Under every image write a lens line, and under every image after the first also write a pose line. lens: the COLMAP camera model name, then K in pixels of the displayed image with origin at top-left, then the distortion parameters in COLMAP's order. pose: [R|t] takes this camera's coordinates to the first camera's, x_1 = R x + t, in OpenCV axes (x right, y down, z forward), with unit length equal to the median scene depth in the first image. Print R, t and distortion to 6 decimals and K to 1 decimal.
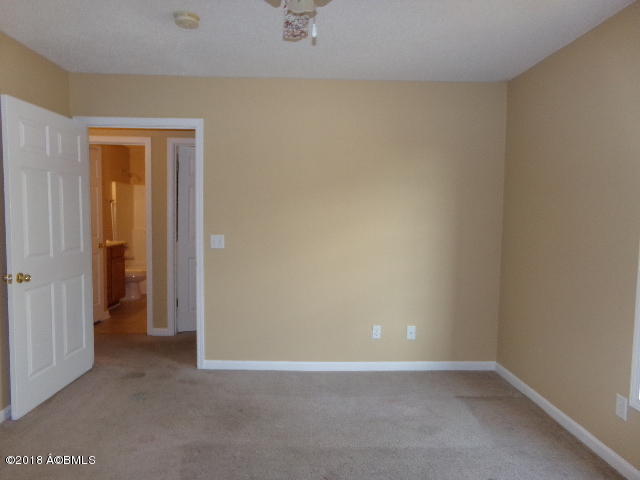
lens RADIAL K [[428.1, 0, 316.9], [0, 428.1, 242.8], [0, 0, 1]] dist [0.000709, 0.001607]
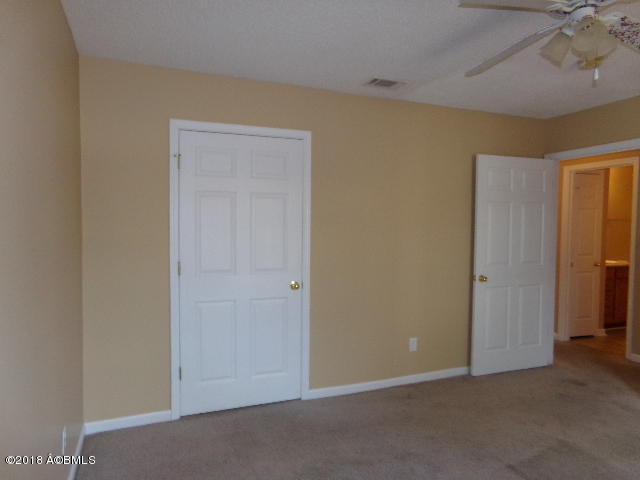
lens RADIAL K [[428.1, 0, 316.9], [0, 428.1, 242.8], [0, 0, 1]] dist [0.000709, 0.001607]
pose [[0.340046, 0.019142, -0.940214, 0.418136], [-0.066701, 0.997766, -0.003810, 0.004302], [0.938040, 0.064009, 0.340563, -0.012834]]
